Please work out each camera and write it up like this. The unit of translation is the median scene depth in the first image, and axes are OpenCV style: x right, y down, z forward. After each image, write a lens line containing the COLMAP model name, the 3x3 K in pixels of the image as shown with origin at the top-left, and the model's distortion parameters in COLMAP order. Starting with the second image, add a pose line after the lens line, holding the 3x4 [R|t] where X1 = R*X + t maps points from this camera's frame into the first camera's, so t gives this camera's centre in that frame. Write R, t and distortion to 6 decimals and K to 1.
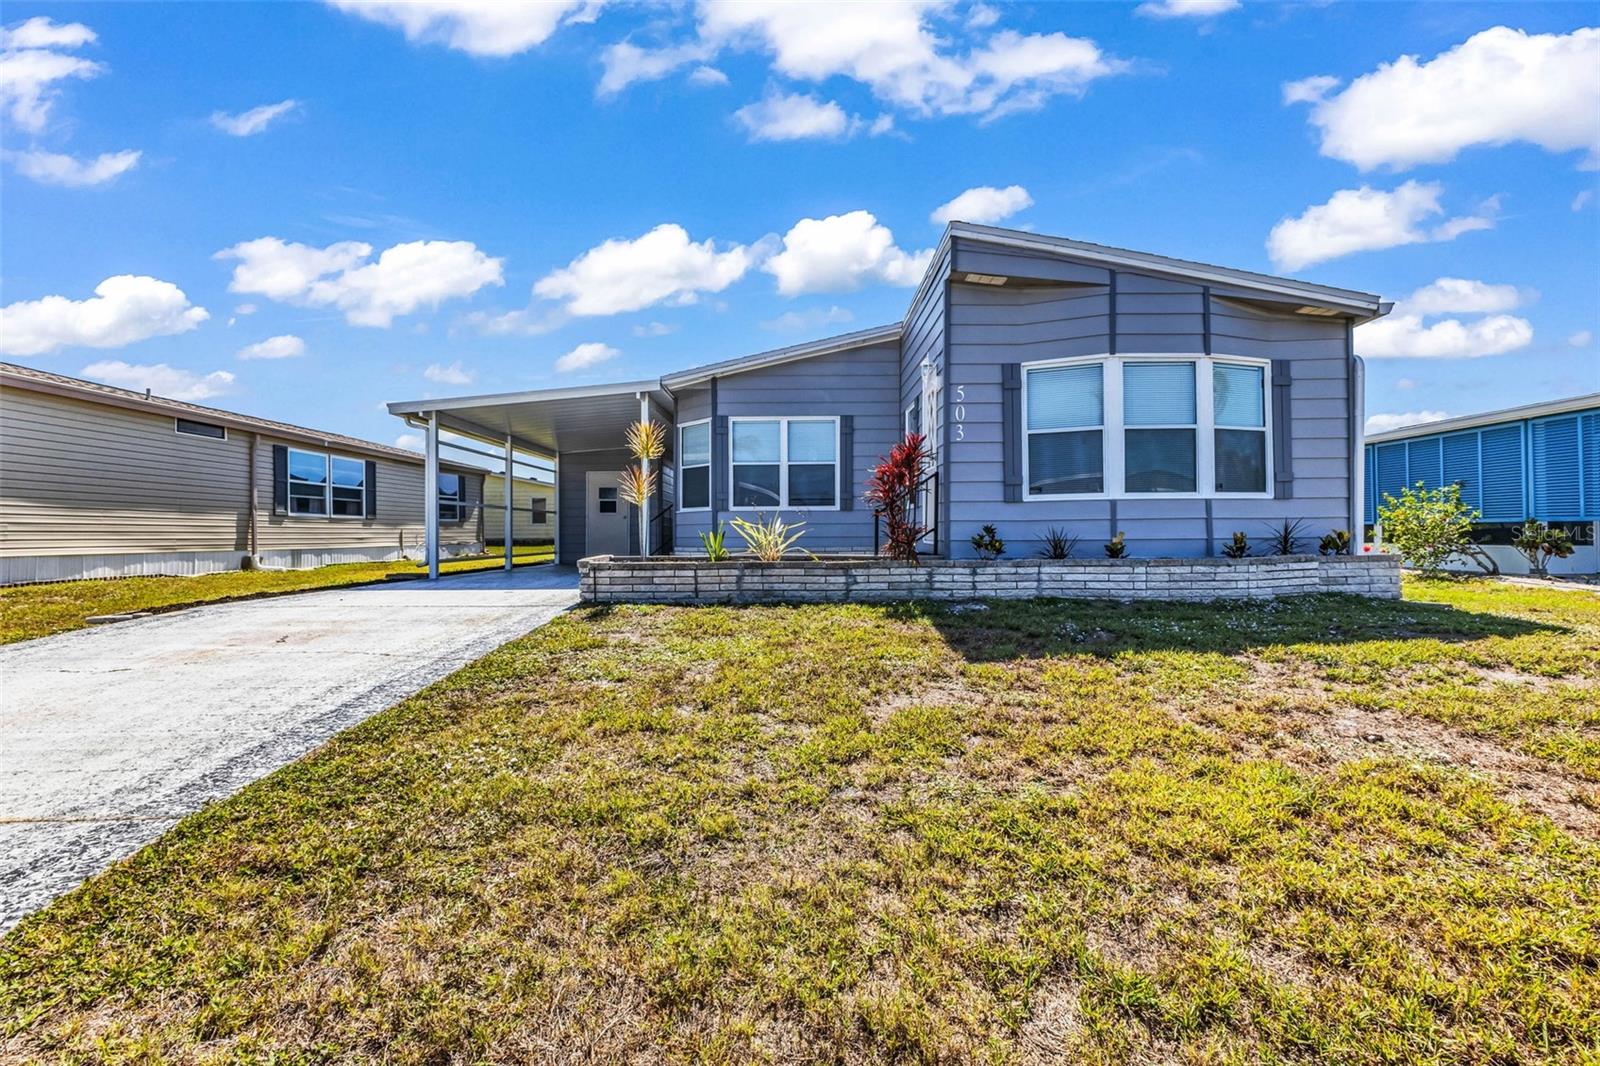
lens RADIAL K [[688.5, 0, 799.3], [0, 688.5, 526.5], [0, 0, 1]] dist [0.009642, -0.000374]
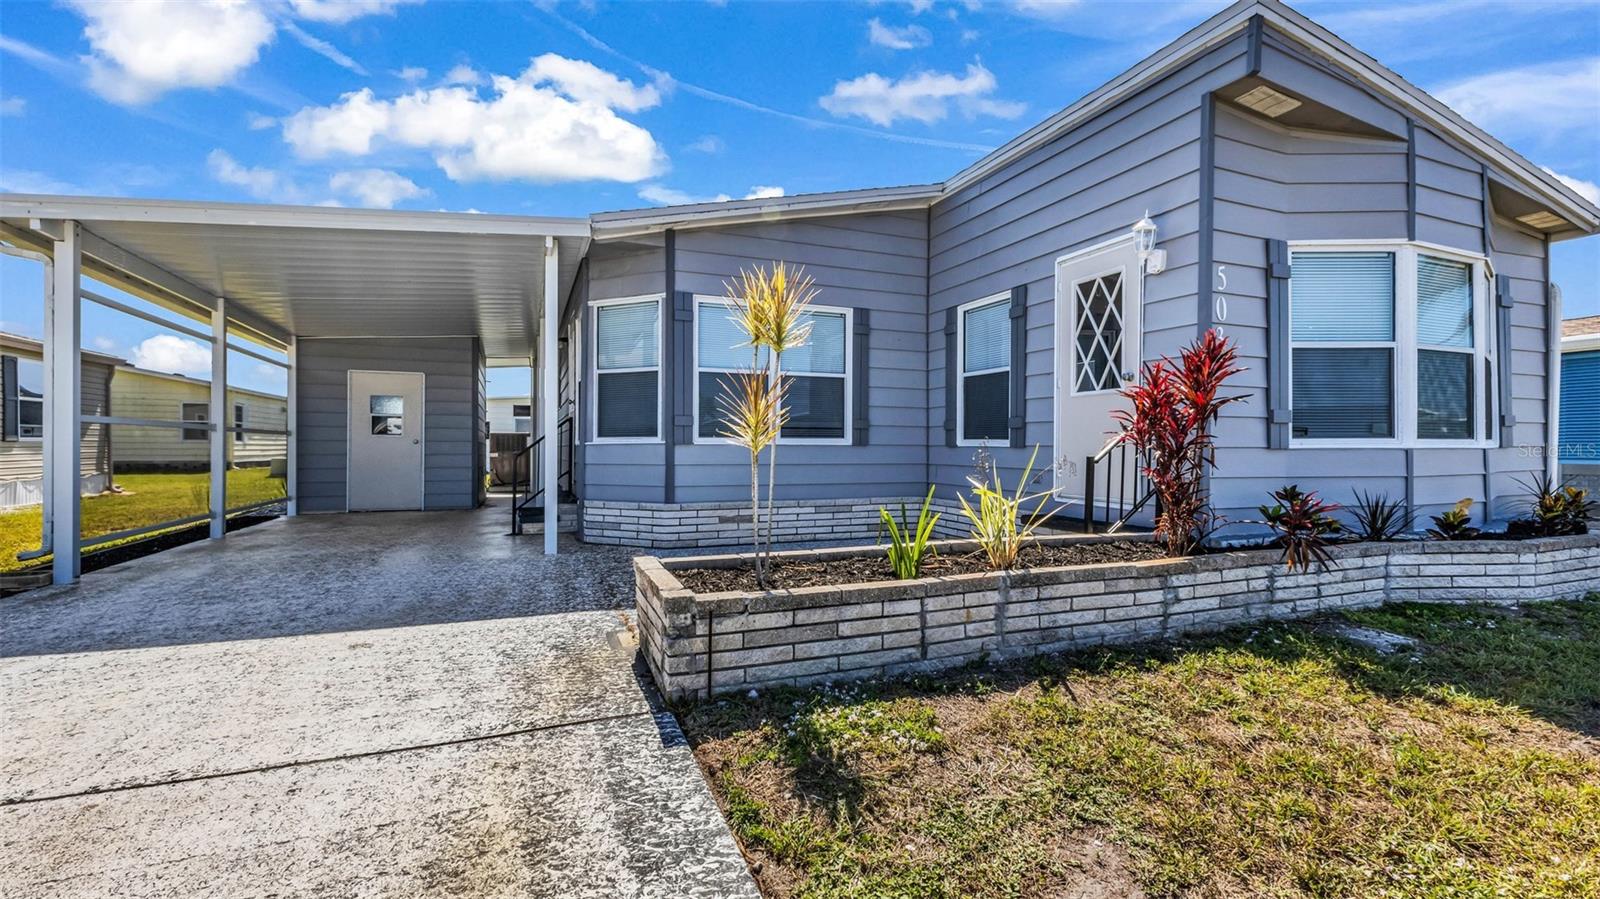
lens RADIAL K [[691.5, 0, 800.0], [0, 691.5, 449.5], [0, 0, 1]] dist [0.003866, 0.000269]
pose [[0.926543, 0.007200, 0.376121, -0.381581], [-0.011203, 0.999901, 0.008455, -0.037101], [-0.376023, -0.012048, 0.926532, 0.576952]]
